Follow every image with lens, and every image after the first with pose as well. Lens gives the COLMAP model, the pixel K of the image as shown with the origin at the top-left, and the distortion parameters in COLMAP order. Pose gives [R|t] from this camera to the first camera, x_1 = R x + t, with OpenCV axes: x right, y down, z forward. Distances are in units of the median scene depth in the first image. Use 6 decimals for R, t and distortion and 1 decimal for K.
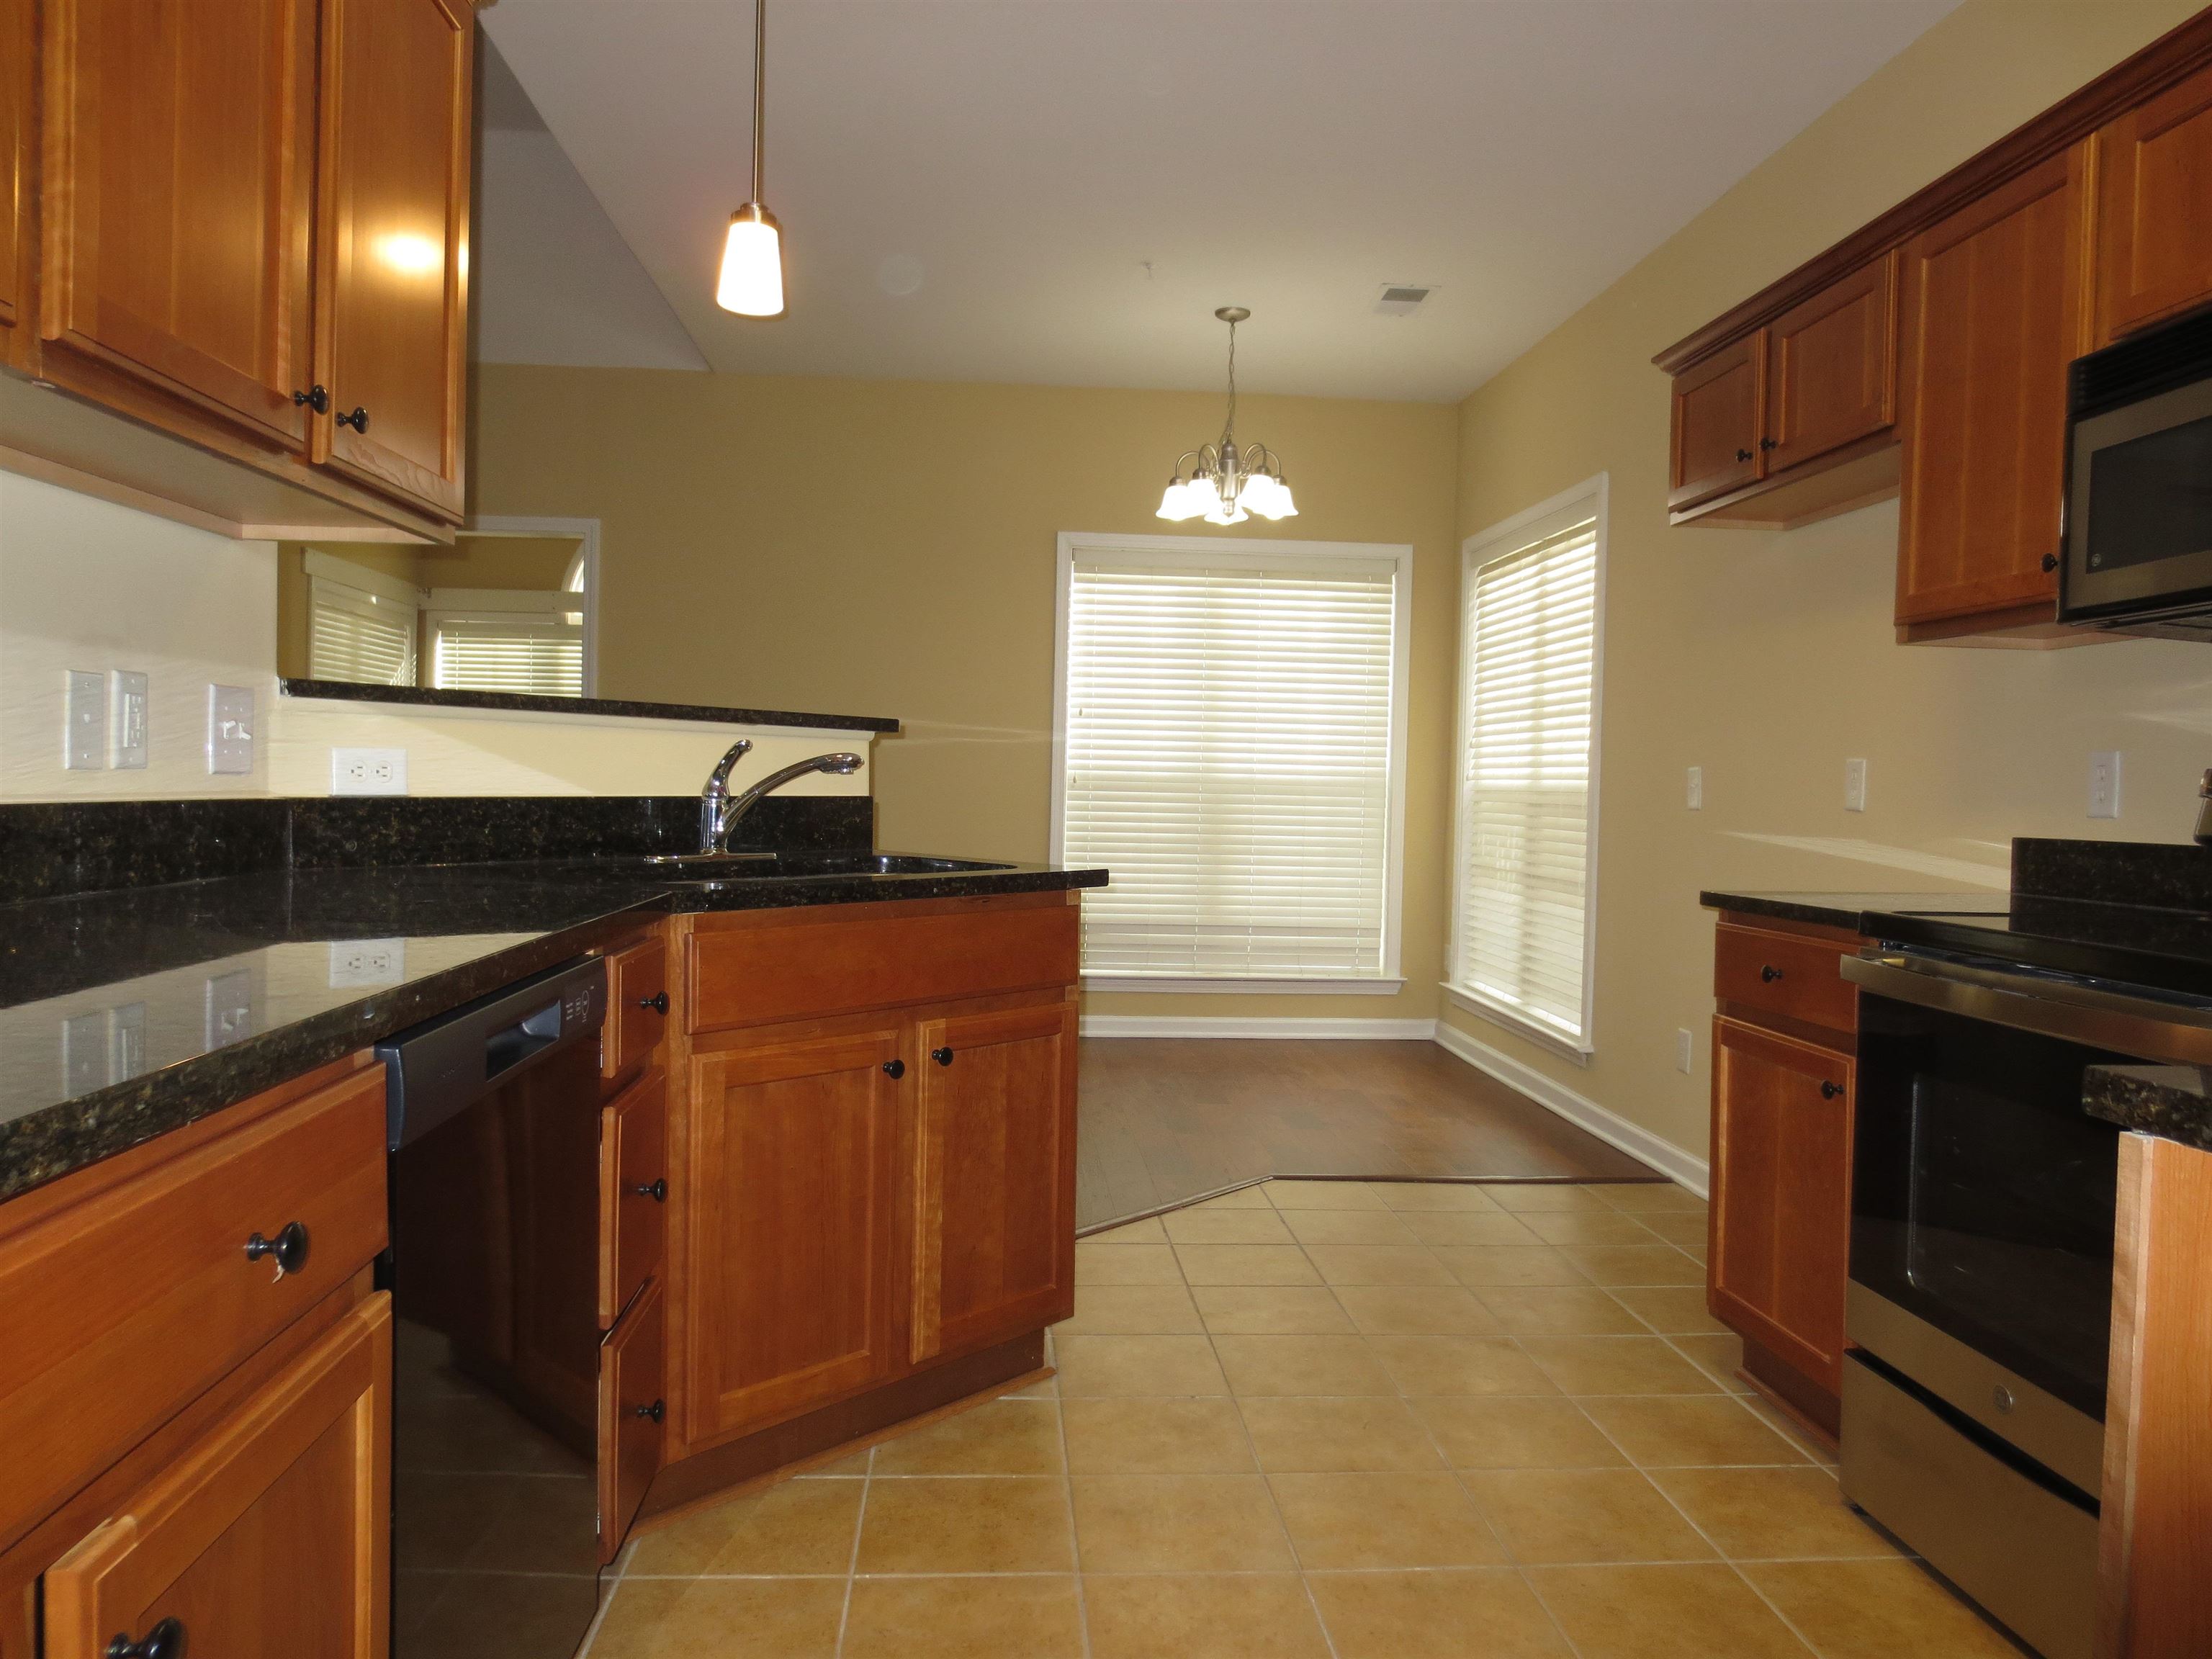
lens RADIAL K [[1569.1, 0, 1106.0], [0, 1569.1, 829.5], [0, 0, 1]] dist [-0.018065, 0.001325]
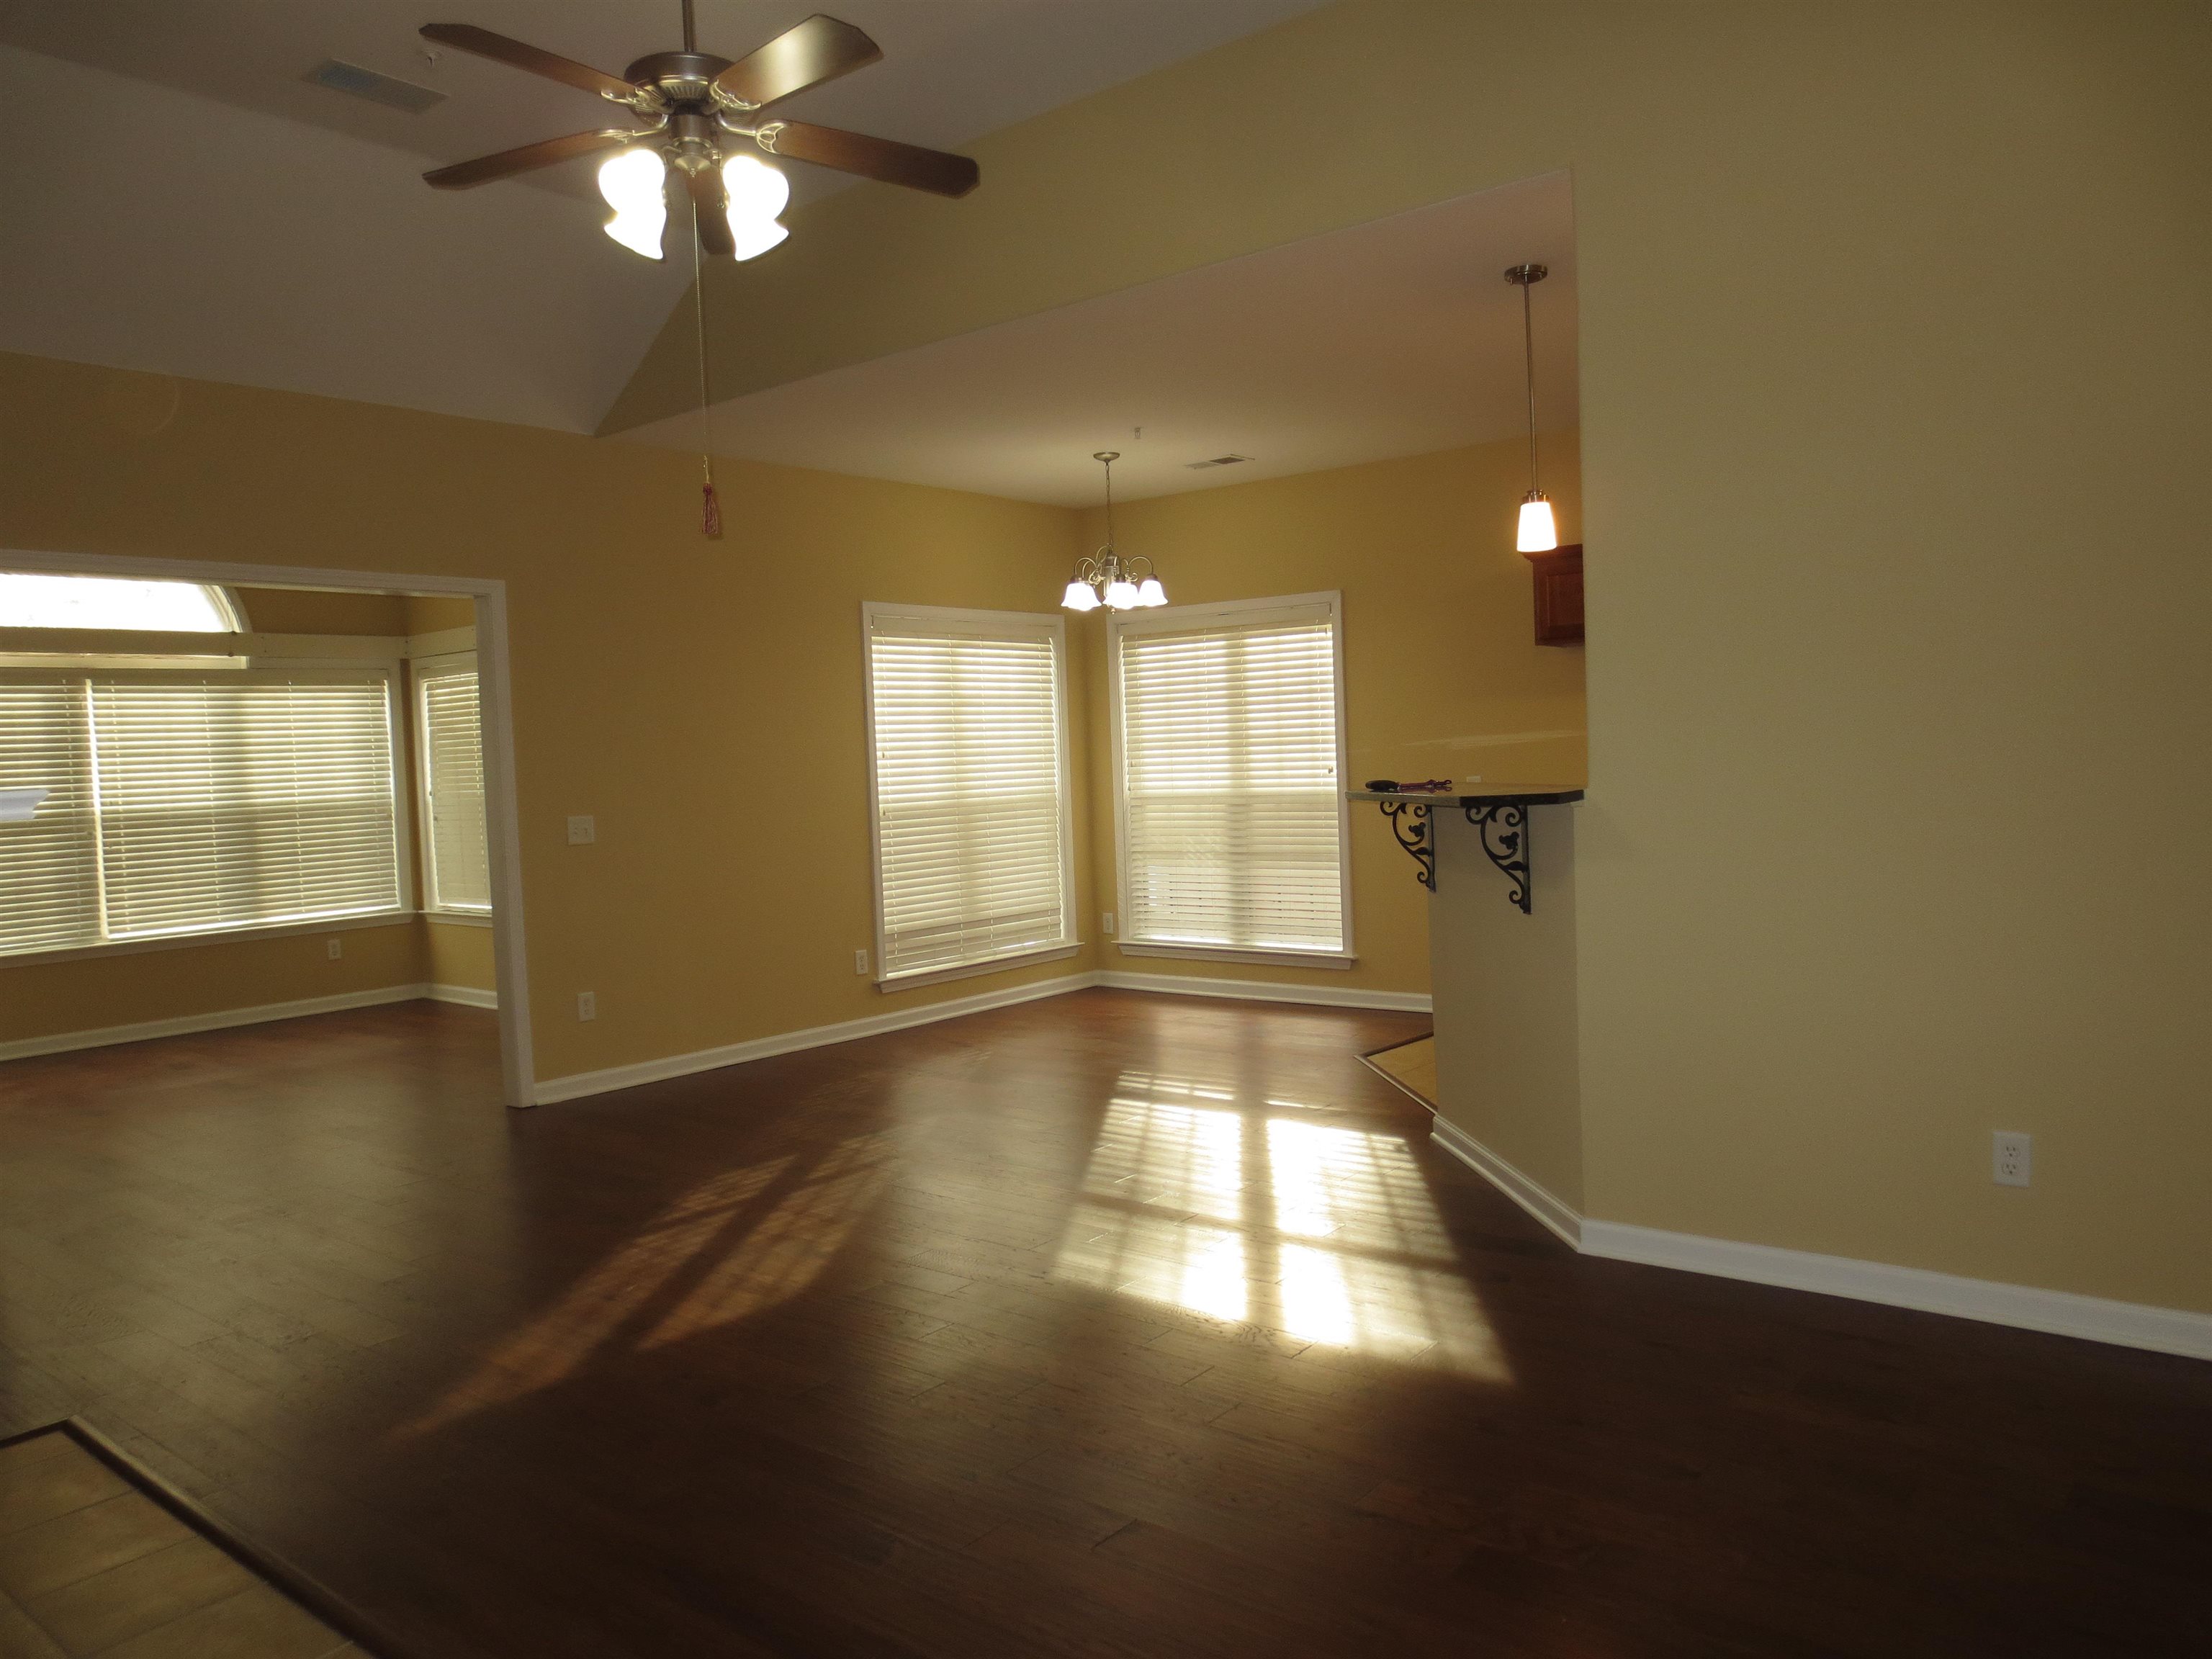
lens RADIAL K [[1569.1, 0, 1106.0], [0, 1569.1, 829.5], [0, 0, 1]] dist [-0.018065, 0.001325]
pose [[0.683664, -0.084101, 0.724935, -0.791003], [0.077956, 0.996070, 0.042038, -0.057739], [-0.725621, 0.027773, 0.687534, 0.073979]]
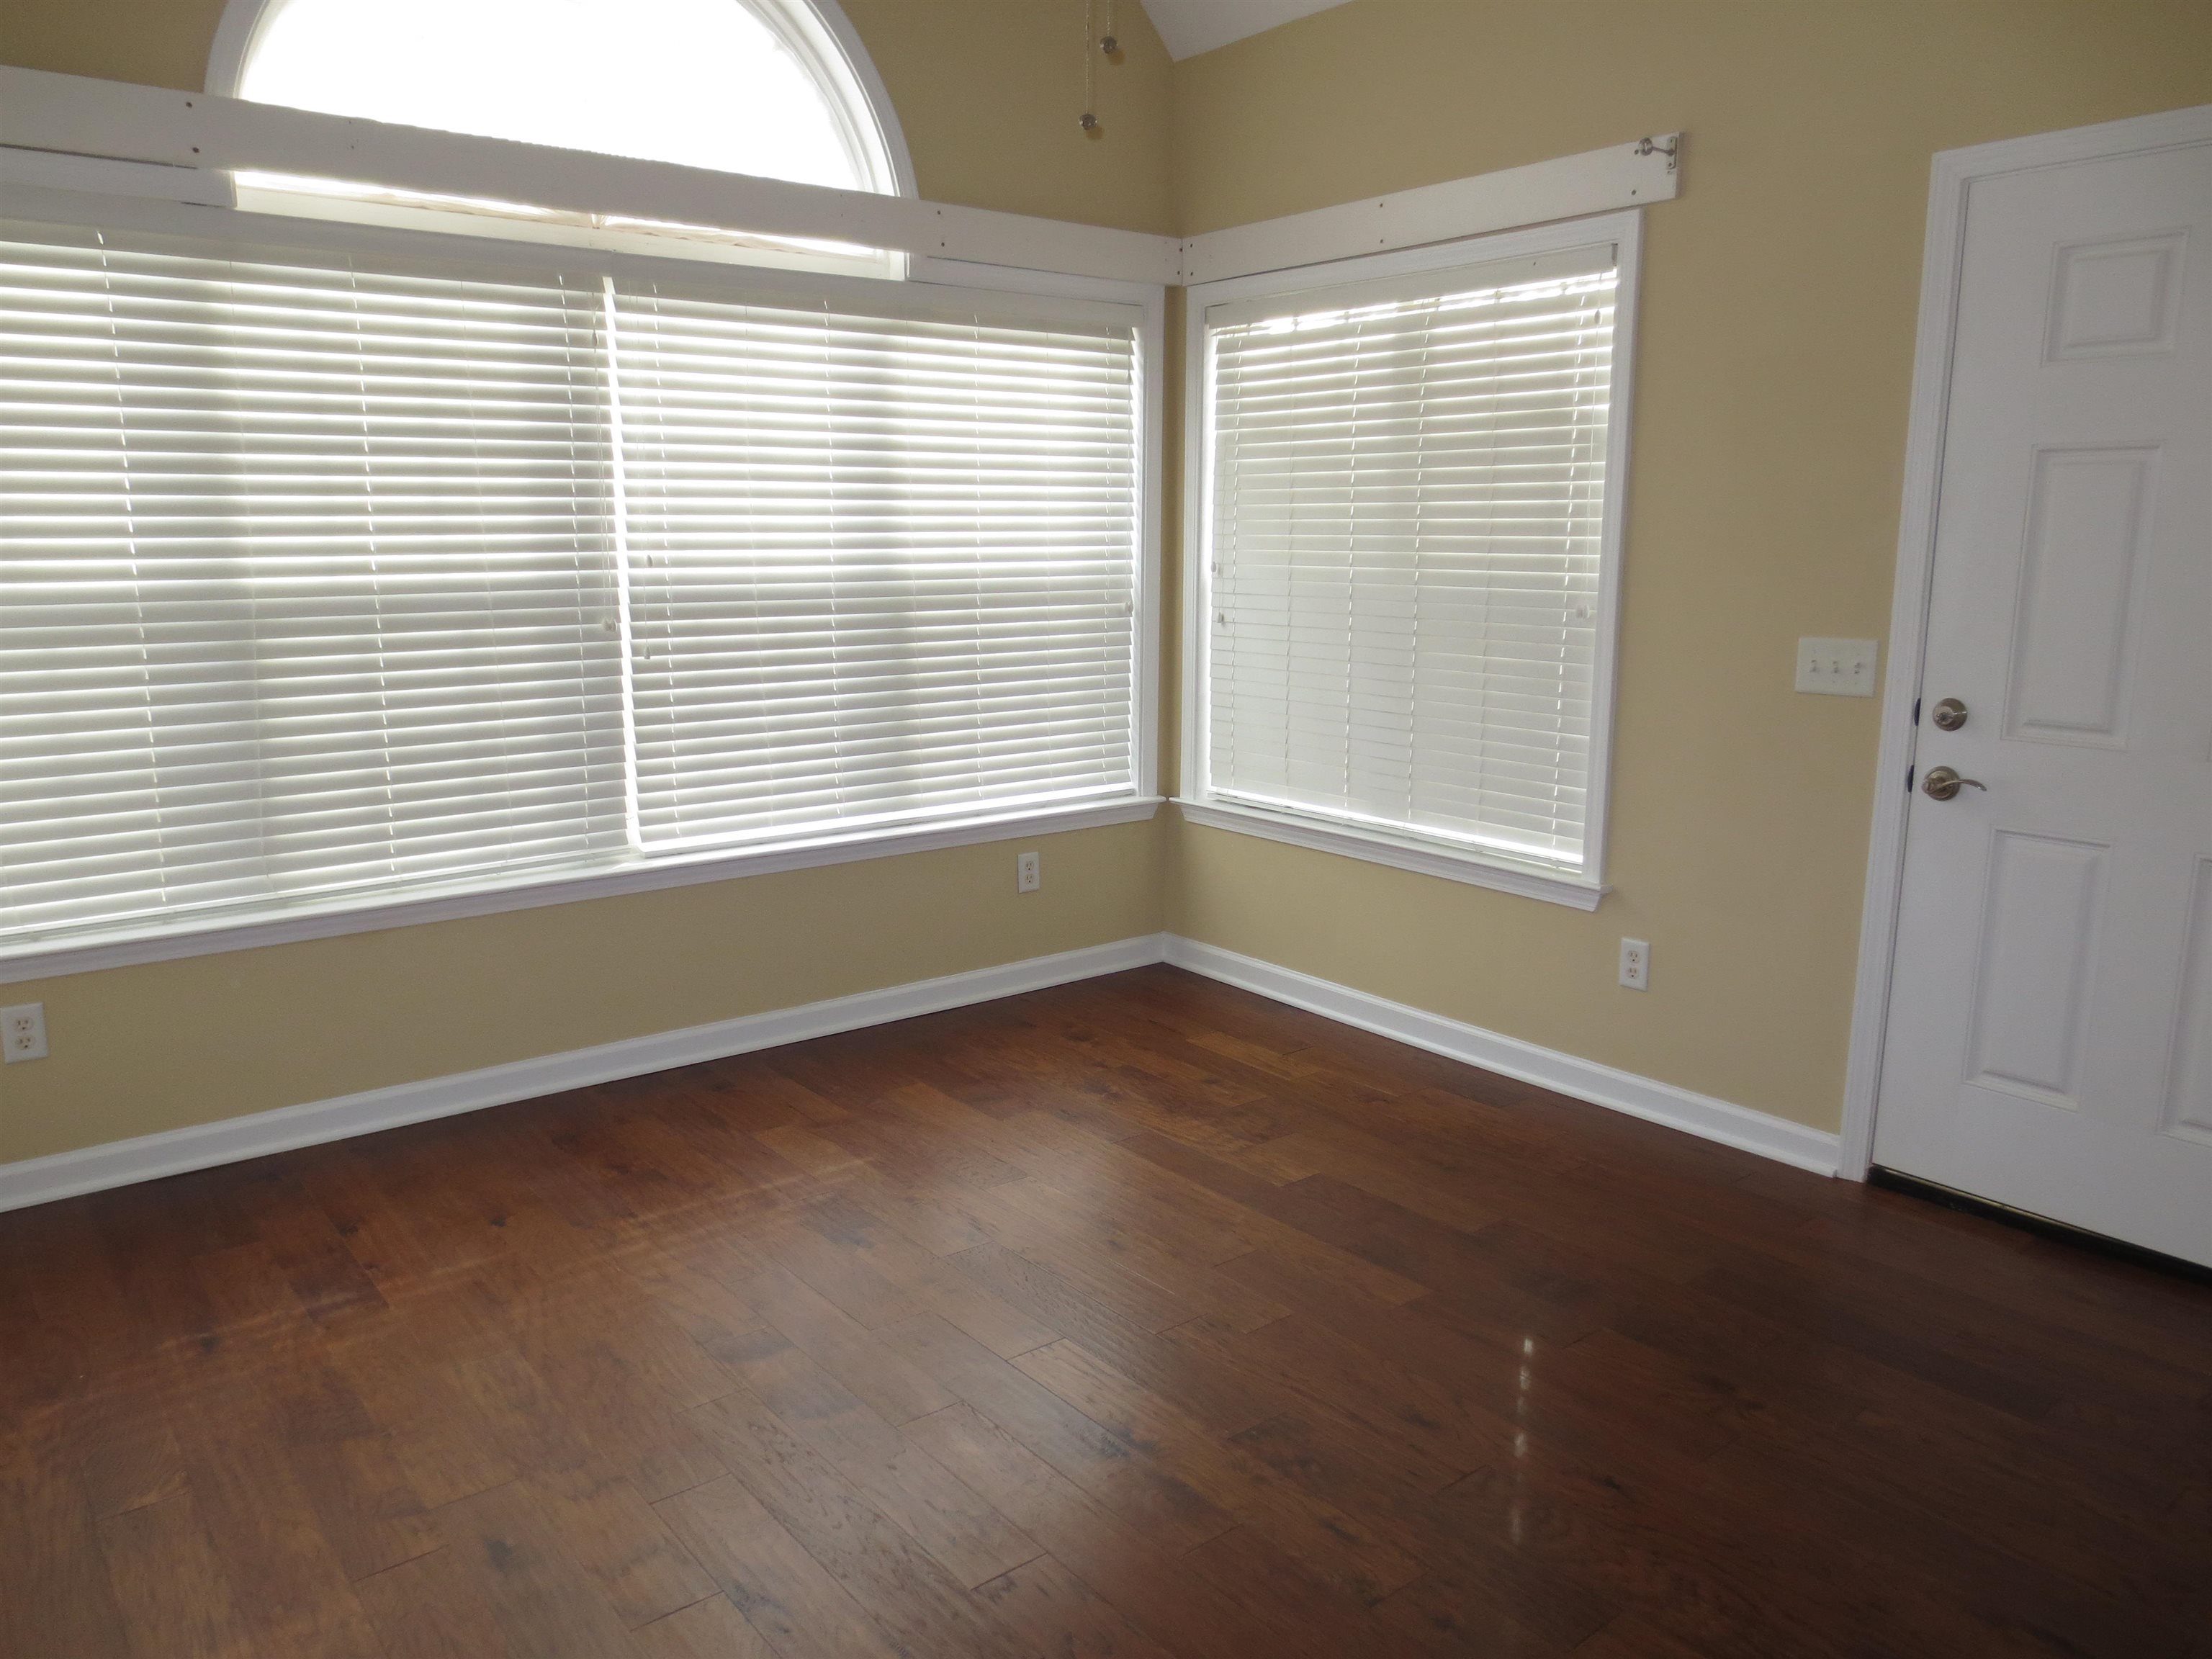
lens RADIAL K [[1573.7, 0, 1112.5], [0, 1573.7, 820.3], [0, 0, 1]] dist [-0.021186, 0.006108]
pose [[0.825926, -0.119325, 0.551006, -0.609895], [0.031919, 0.985674, 0.165611, -0.086074], [-0.562874, -0.119195, 0.817903, 0.972040]]
